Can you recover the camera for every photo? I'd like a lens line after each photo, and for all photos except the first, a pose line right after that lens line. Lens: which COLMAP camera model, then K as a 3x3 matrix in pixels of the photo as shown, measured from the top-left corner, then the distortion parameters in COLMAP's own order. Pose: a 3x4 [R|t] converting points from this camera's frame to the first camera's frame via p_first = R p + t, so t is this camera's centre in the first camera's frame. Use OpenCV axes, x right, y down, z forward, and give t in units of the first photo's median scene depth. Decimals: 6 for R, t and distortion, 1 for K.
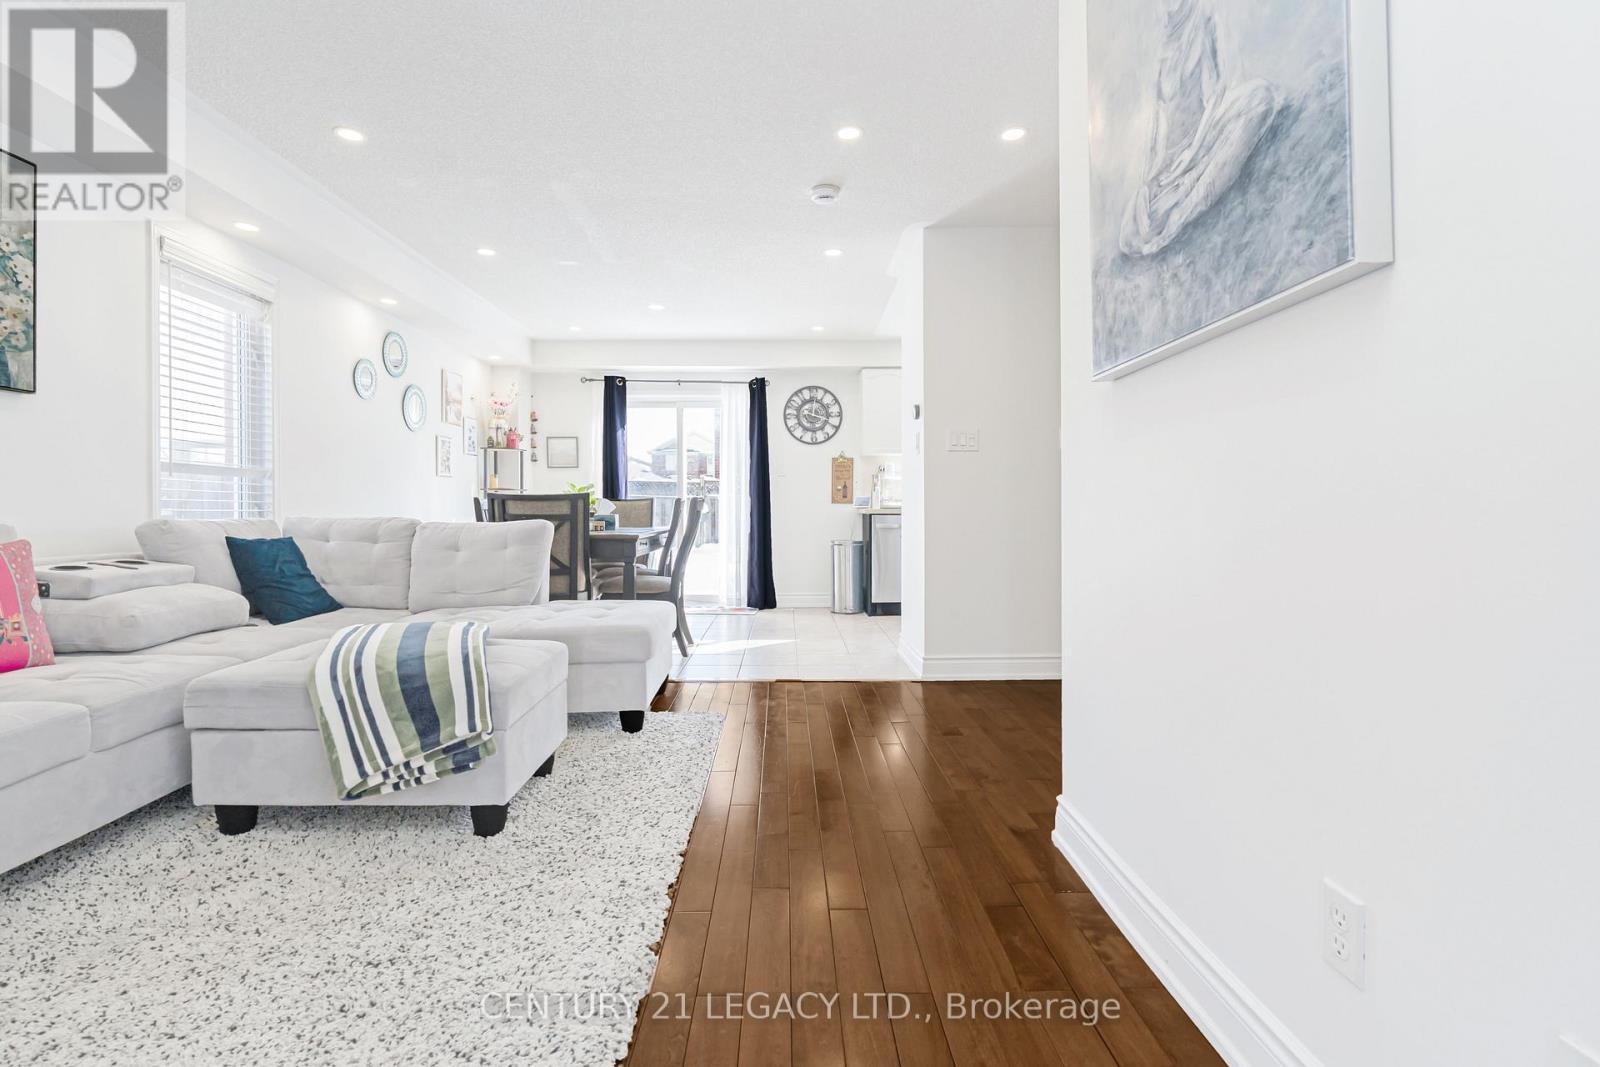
lens RADIAL K [[738.6, 0, 785.6], [0, 738.6, 514.7], [0, 0, 1]] dist [-0.001350, -0.000017]
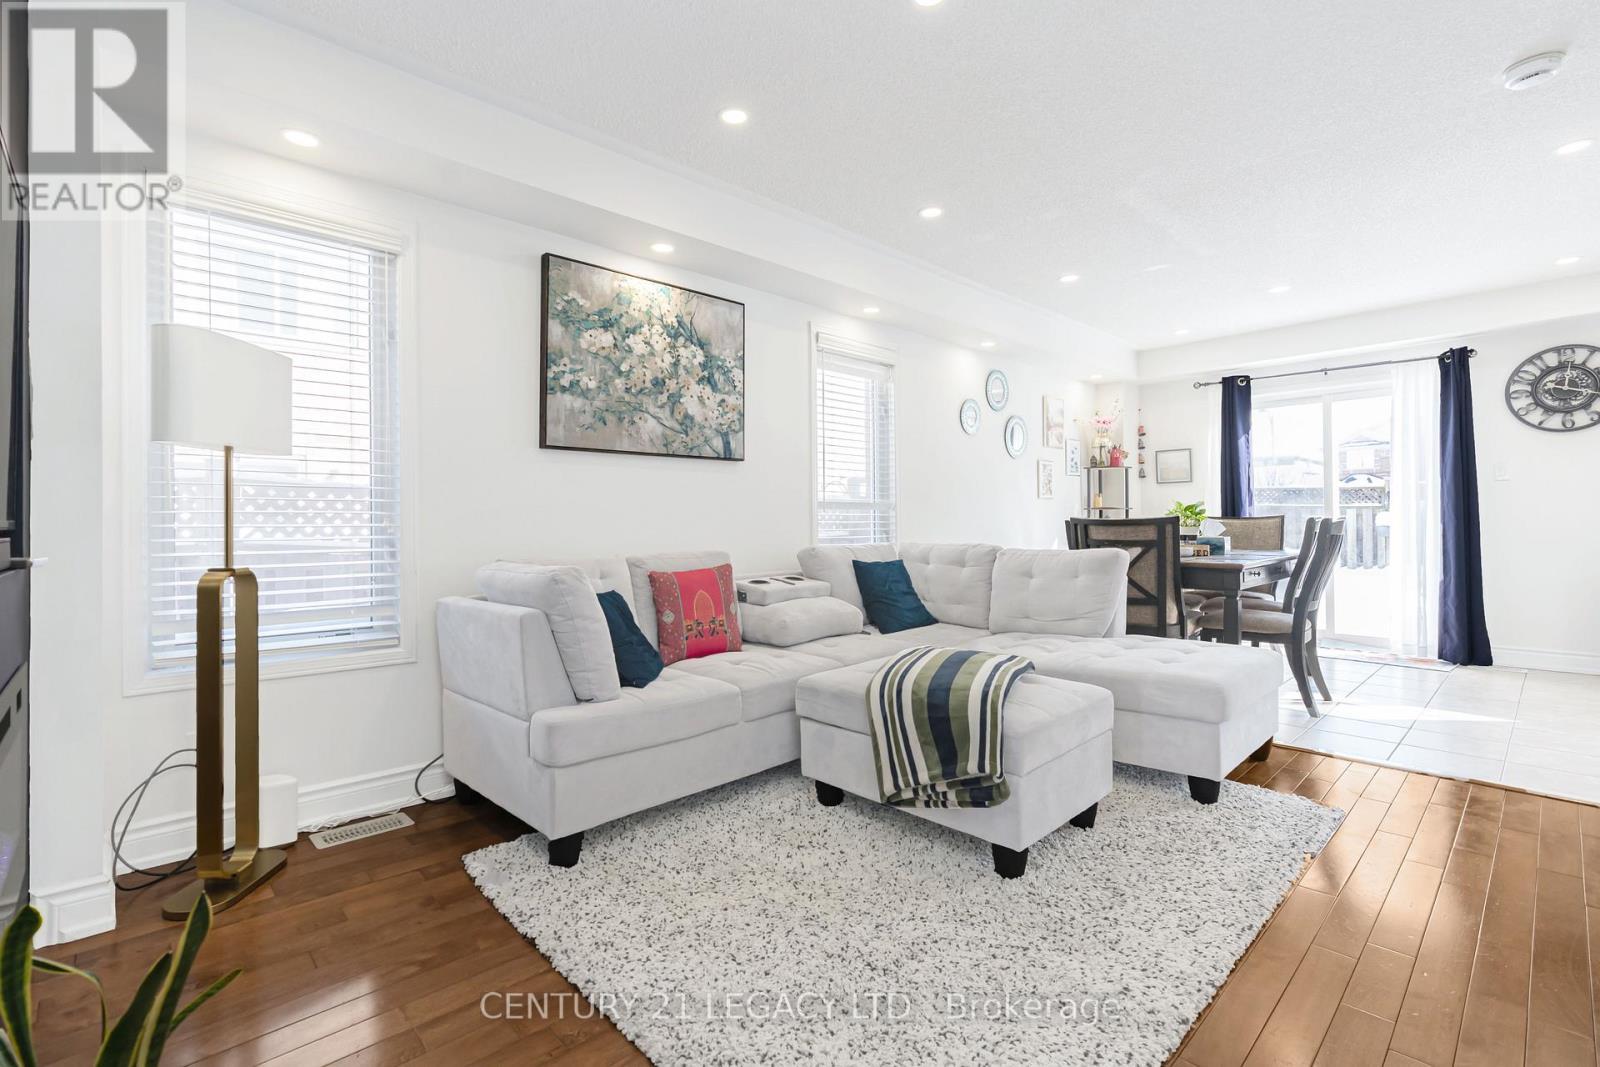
lens RADIAL K [[722.2, 0, 796.5], [0, 722.2, 522.9], [0, 0, 1]] dist [-0.014122, 0.006380]
pose [[0.682802, -0.006008, -0.730578, 0.078009], [0.005204, 0.999981, -0.003360, -0.029174], [0.730584, -0.001508, 0.682821, 0.081501]]
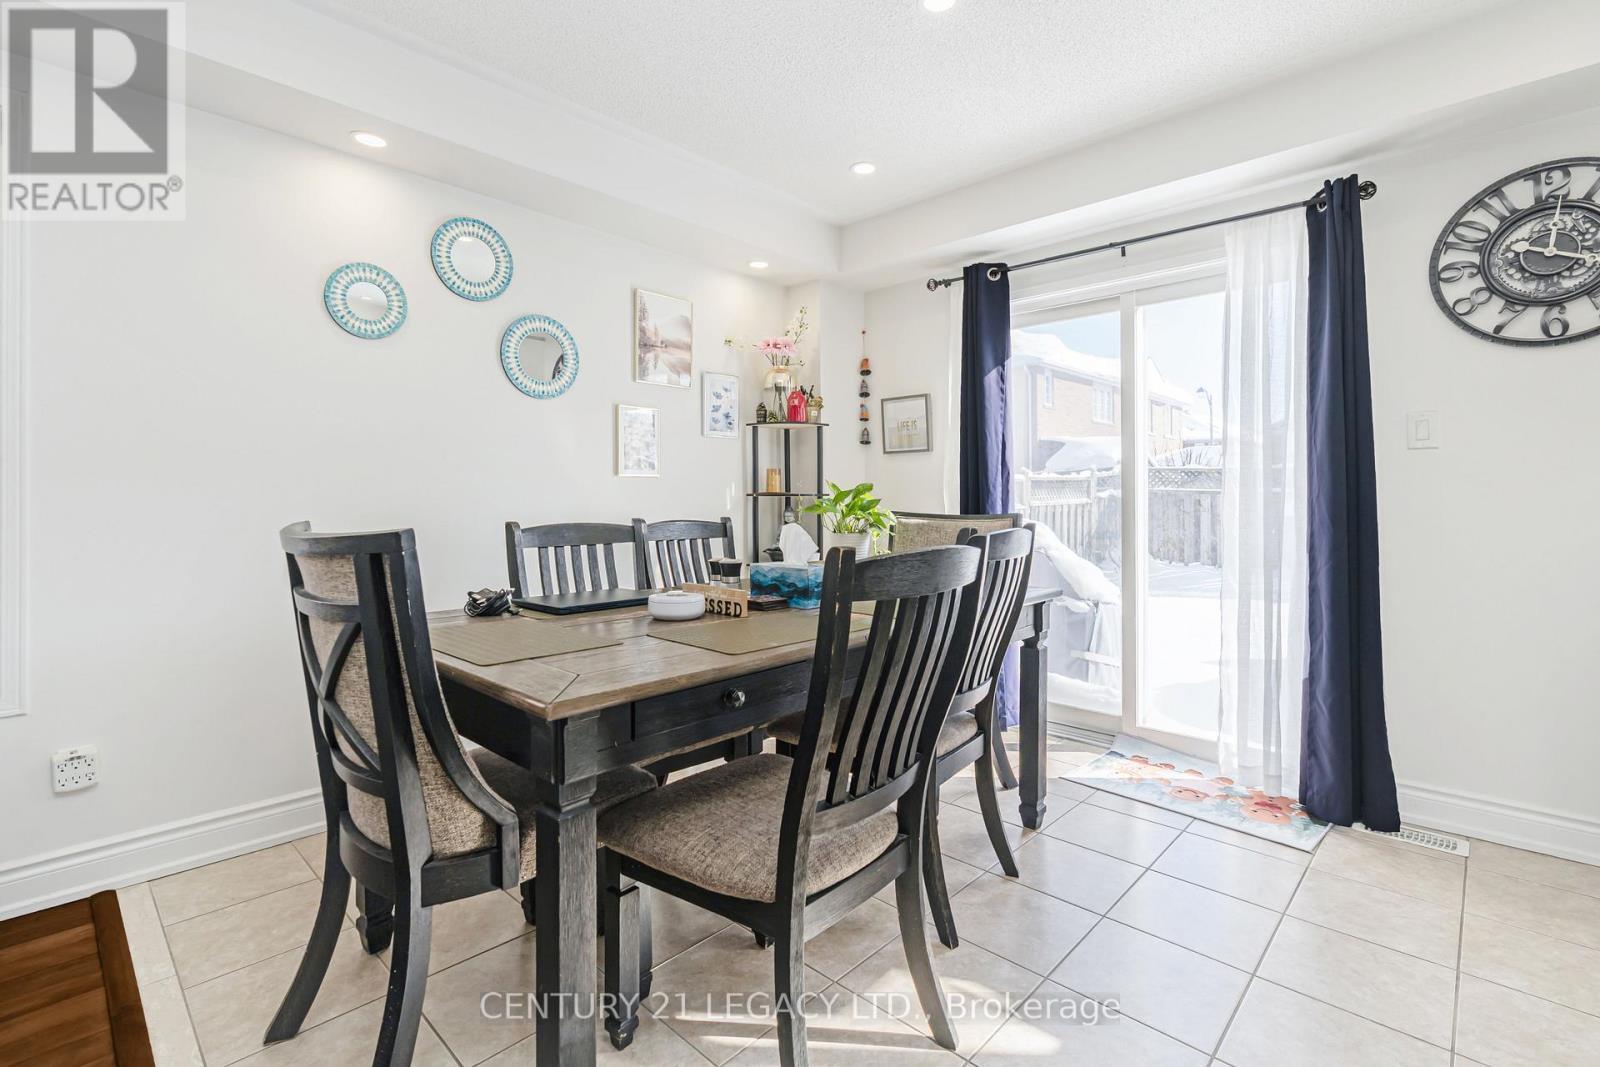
lens RADIAL K [[737.6, 0, 802.6], [0, 737.6, 500.8], [0, 0, 1]] dist [-0.002259, 0.000136]
pose [[0.725963, 0.001965, -0.687731, 0.048227], [-0.006680, 0.999969, -0.004195, -0.056649], [0.687701, 0.007639, 0.725953, 1.236789]]
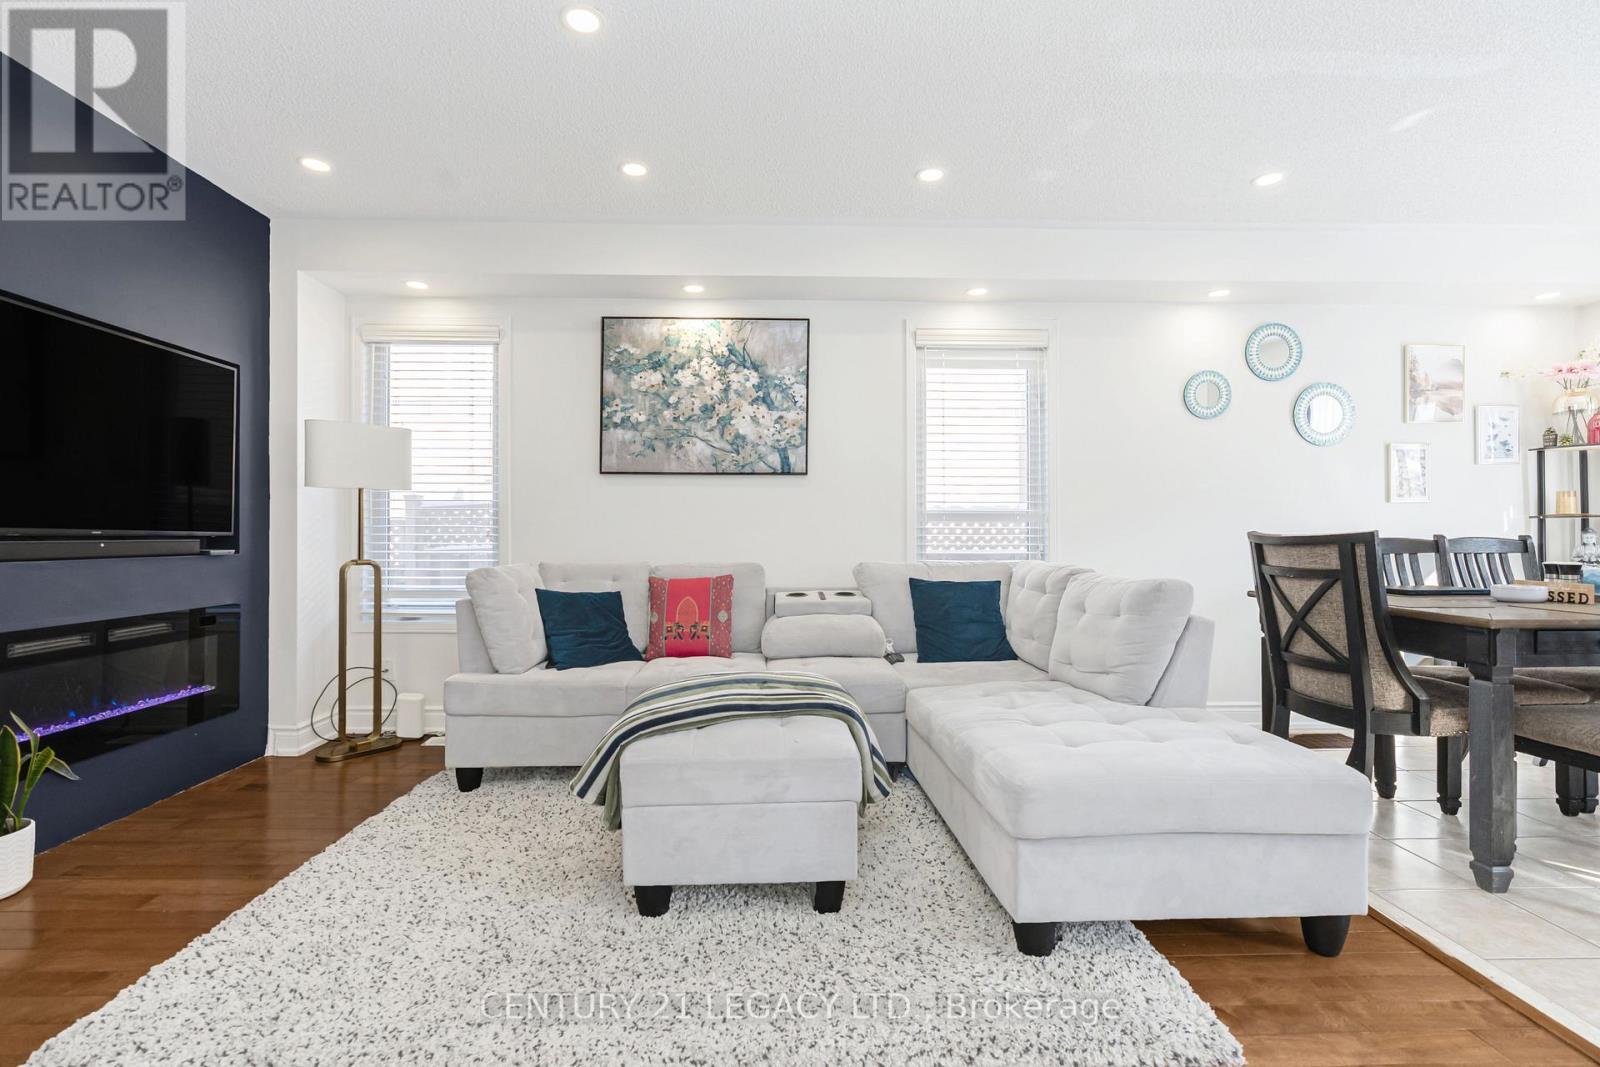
lens RADIAL K [[725.7, 0, 800.0], [0, 725.7, 533.5], [0, 0, 1]] dist [-0.003425, 0.000523]
pose [[0.025135, -0.001135, -0.999683, 0.354105], [-0.005130, 0.999986, -0.001264, -0.035335], [0.999671, 0.005160, 0.025129, 0.776109]]
